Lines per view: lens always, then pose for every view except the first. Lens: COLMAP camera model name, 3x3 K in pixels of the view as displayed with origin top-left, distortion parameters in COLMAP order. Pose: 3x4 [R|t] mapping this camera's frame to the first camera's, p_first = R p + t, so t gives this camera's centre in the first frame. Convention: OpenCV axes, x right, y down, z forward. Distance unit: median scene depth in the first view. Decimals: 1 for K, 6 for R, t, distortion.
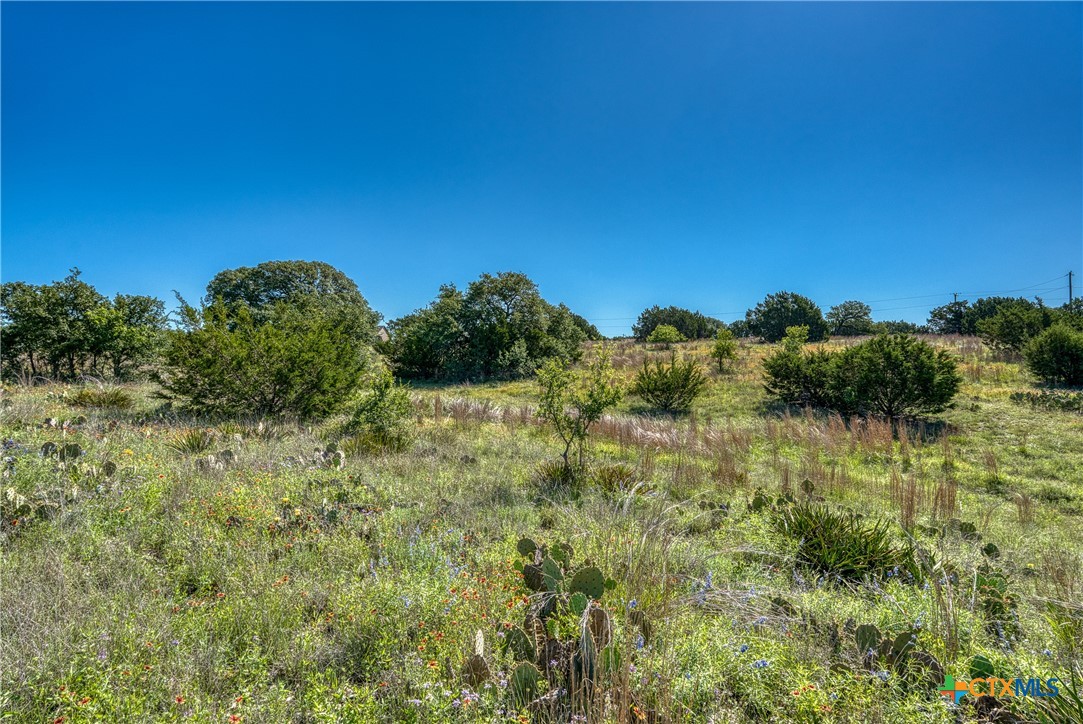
lens RADIAL K [[503.8, 0, 541.5], [0, 503.8, 362.0], [0, 0, 1]] dist [0.001322, 0.000483]
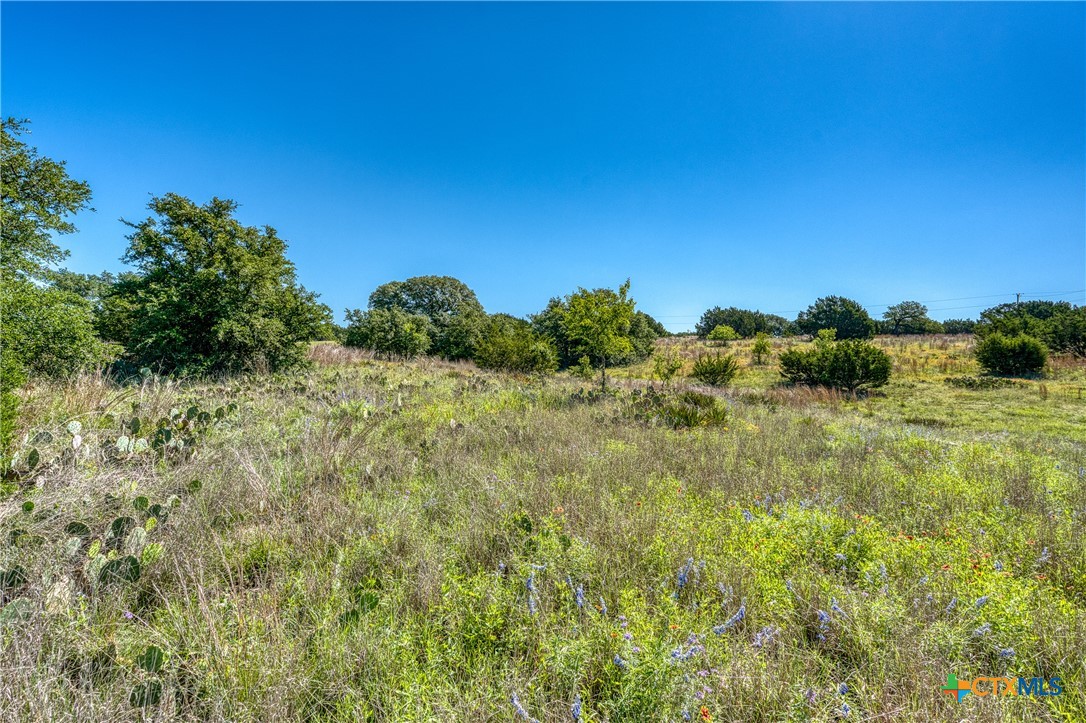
lens RADIAL K [[505.2, 0, 543.0], [0, 505.2, 361.5], [0, 0, 1]] dist [0.001322, 0.000483]
pose [[0.992933, 0.012980, -0.117962, -0.036552], [-0.011579, 0.999854, 0.012550, 0.002030], [0.118108, -0.011095, 0.992939, -0.245105]]
